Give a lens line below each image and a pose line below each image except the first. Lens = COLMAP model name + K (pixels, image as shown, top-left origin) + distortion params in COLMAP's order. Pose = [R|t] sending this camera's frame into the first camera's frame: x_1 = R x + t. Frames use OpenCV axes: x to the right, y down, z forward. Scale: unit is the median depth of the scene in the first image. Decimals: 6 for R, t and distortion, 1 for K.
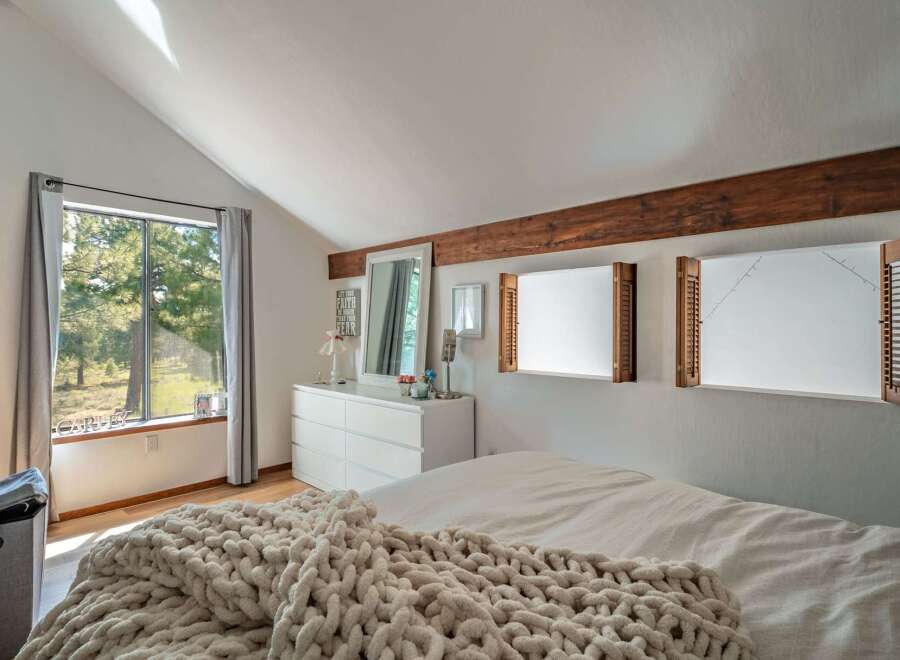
lens RADIAL K [[508.5, 0, 451.2], [0, 508.5, 323.8], [0, 0, 1]] dist [0.001401, -0.000914]
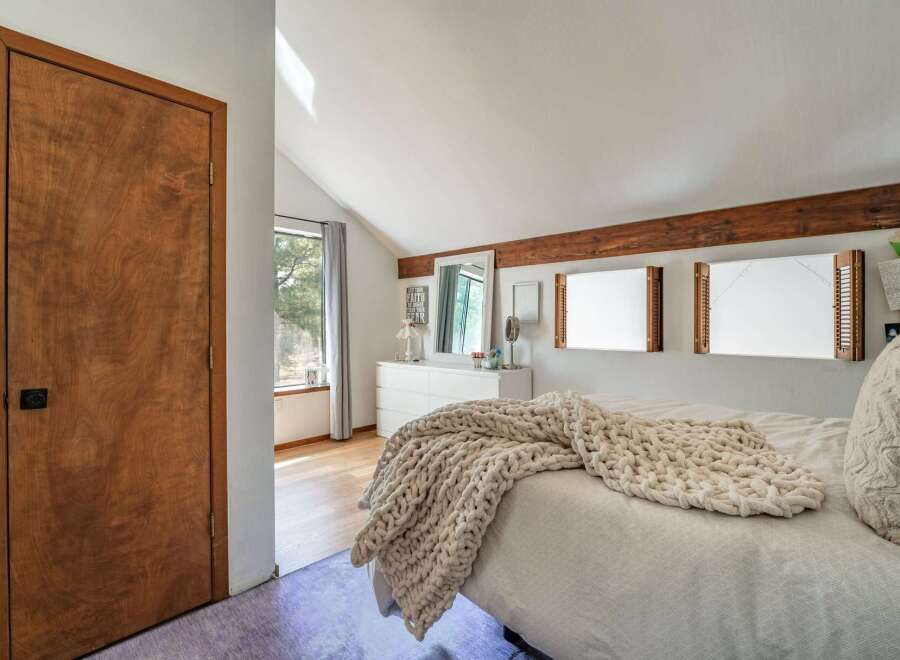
lens RADIAL K [[479.2, 0, 449.2], [0, 479.2, 323.8], [0, 0, 1]] dist [-0.007339, -0.000364]
pose [[0.999790, -0.000713, 0.020478, -0.204408], [0.000621, 0.999990, 0.004524, 0.025039], [-0.020481, -0.004510, 0.999780, -0.245577]]
